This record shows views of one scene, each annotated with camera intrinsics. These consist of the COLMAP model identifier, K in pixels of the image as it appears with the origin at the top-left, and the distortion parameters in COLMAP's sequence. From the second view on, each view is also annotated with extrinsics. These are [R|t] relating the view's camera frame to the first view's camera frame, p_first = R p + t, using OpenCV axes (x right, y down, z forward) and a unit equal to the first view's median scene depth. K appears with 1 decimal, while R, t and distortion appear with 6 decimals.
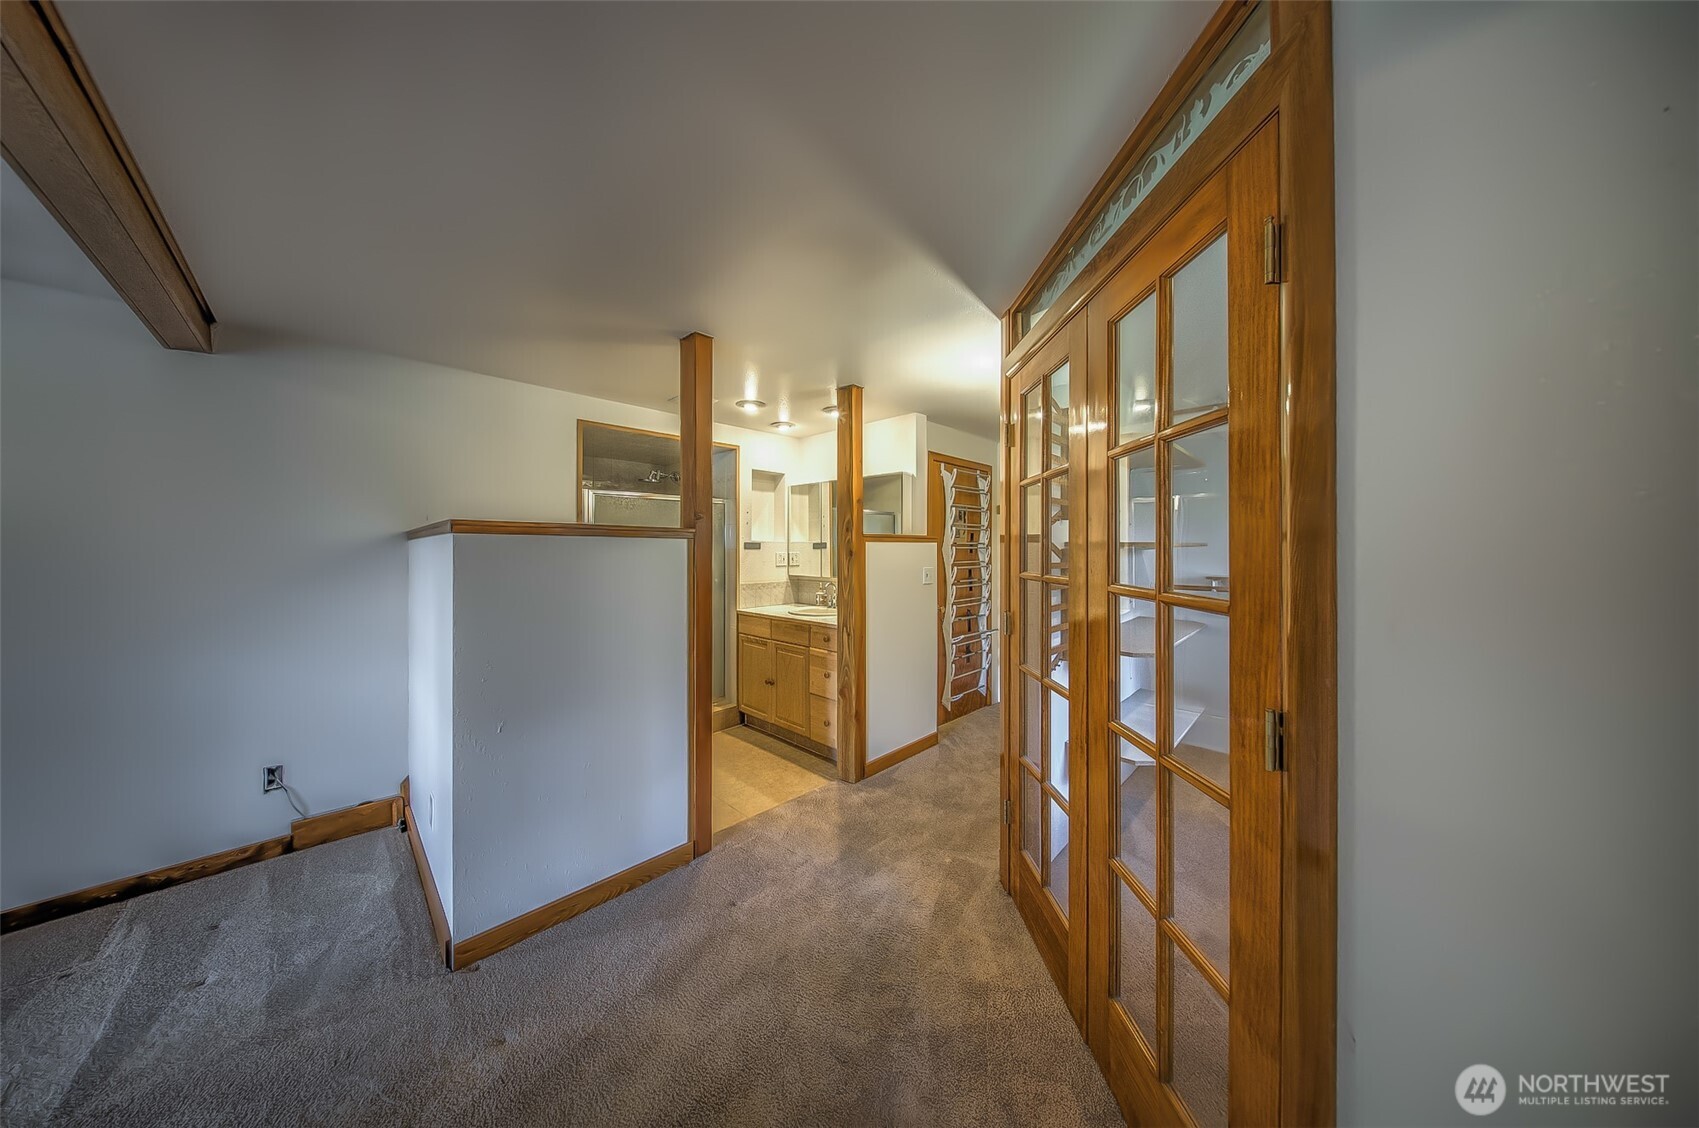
lens RADIAL K [[502.7, 0, 846.4], [0, 502.7, 555.0], [0, 0, 1]] dist [-0.001560, -0.000205]
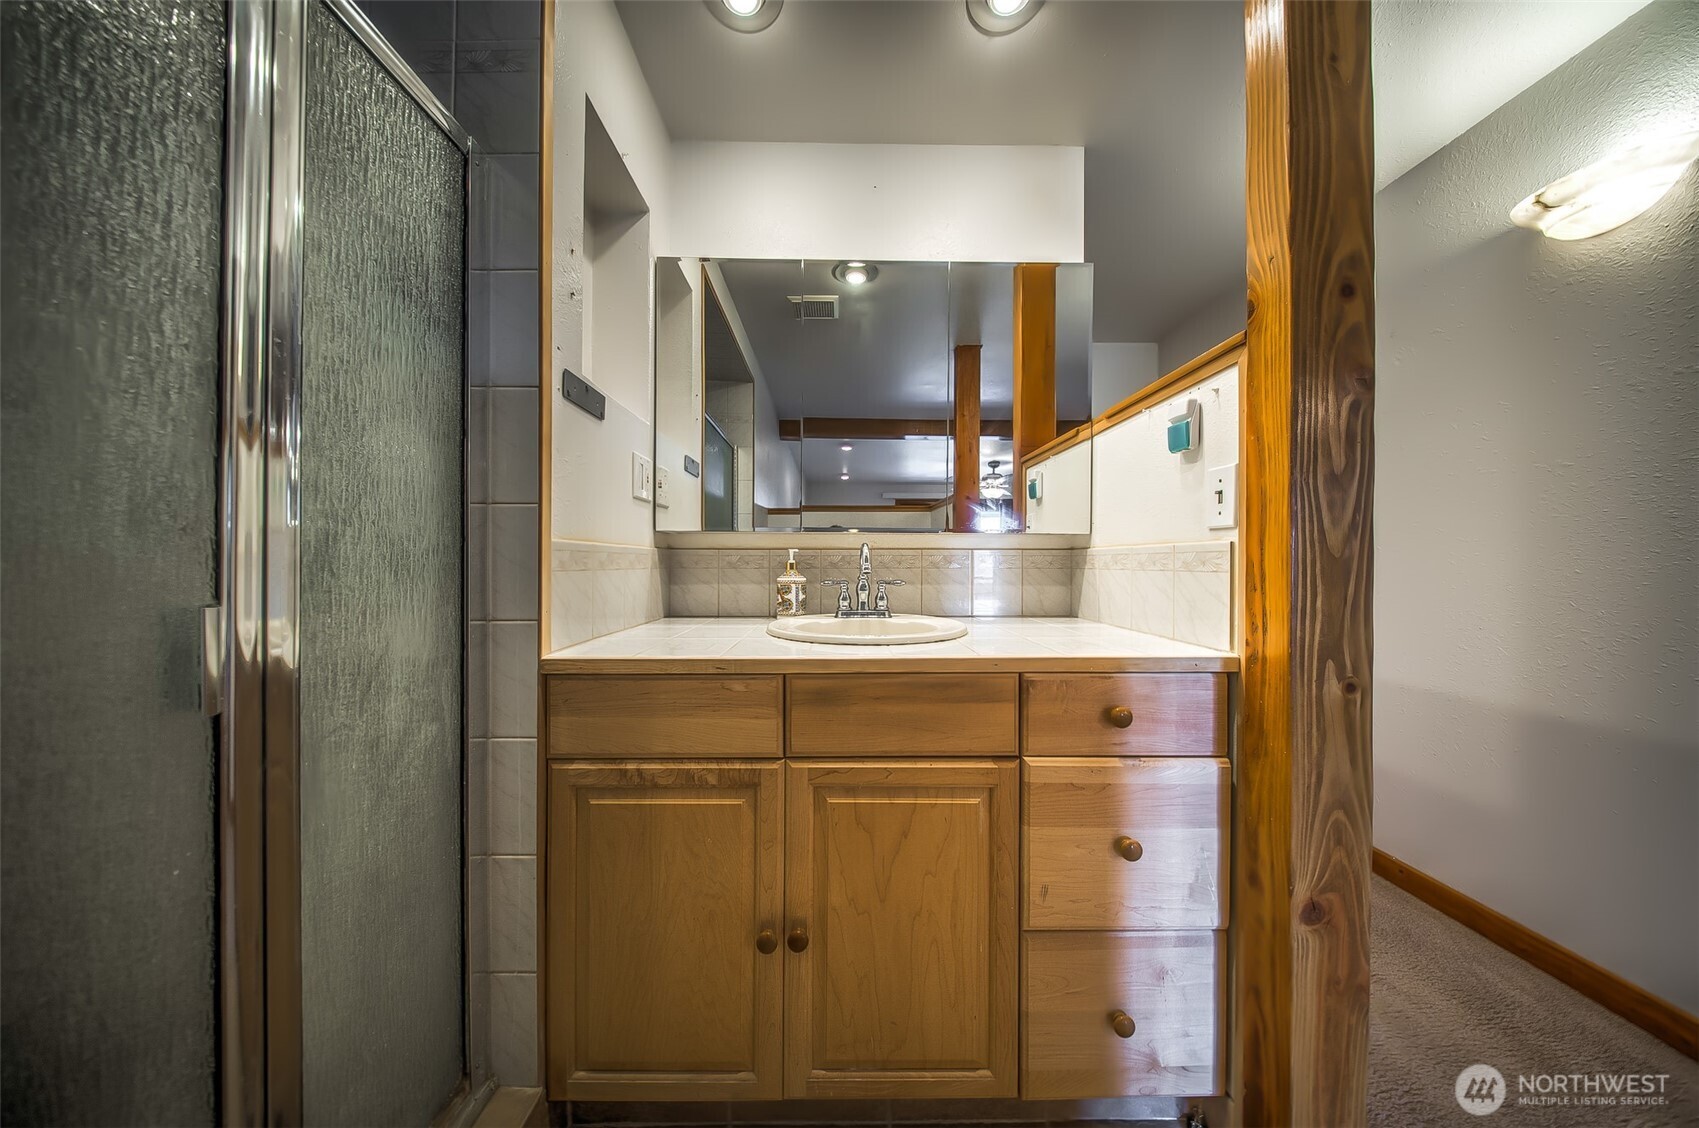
lens RADIAL K [[502.7, 0, 846.5], [0, 502.7, 562.2], [0, 0, 1]] dist [-0.001560, -0.000205]
pose [[0.710099, 0.005219, 0.704083, -0.278921], [0.004688, 0.999915, -0.012139, 0.071159], [-0.704087, 0.011921, 0.710014, 0.753623]]
